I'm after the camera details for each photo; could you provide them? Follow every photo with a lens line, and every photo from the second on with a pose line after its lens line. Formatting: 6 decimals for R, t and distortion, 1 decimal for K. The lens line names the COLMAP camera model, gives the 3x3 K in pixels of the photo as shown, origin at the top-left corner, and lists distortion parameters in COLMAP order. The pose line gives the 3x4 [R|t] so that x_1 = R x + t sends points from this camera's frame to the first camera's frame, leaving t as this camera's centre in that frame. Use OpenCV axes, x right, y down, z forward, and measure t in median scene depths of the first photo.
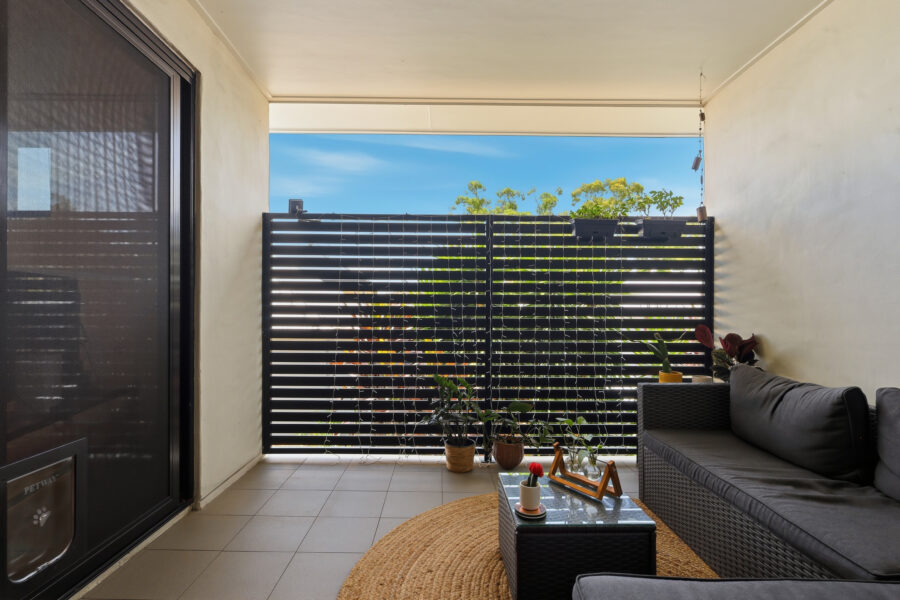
lens RADIAL K [[420.8, 0, 446.3], [0, 420.8, 309.0], [0, 0, 1]] dist [0.013282, -0.000053]
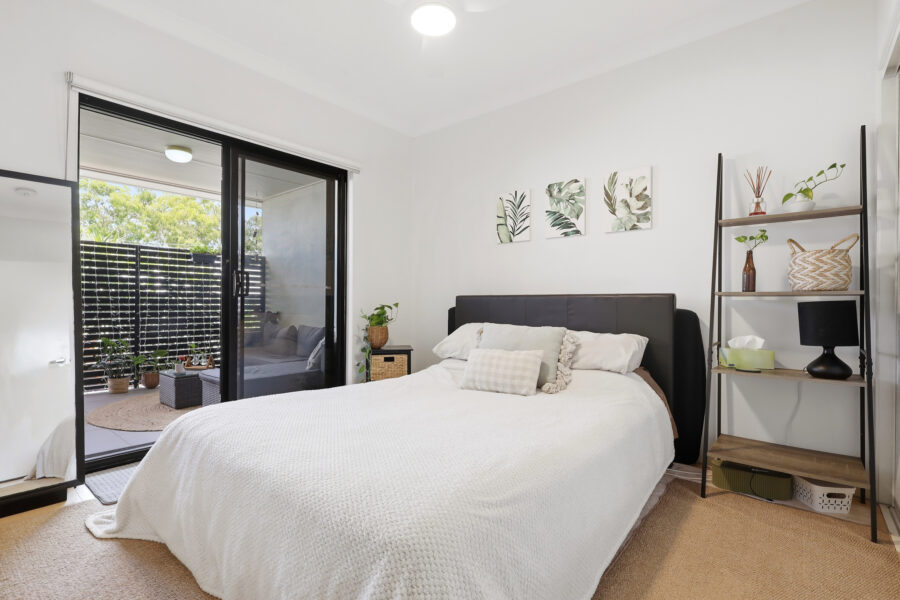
lens RADIAL K [[420.8, 0, 448.3], [0, 420.8, 304.0], [0, 0, 1]] dist [0.013282, -0.000053]
pose [[0.619287, -0.001701, 0.785163, -0.469831], [-0.000835, 0.999996, 0.002825, 0.010960], [-0.785164, -0.002406, 0.619283, -1.060478]]
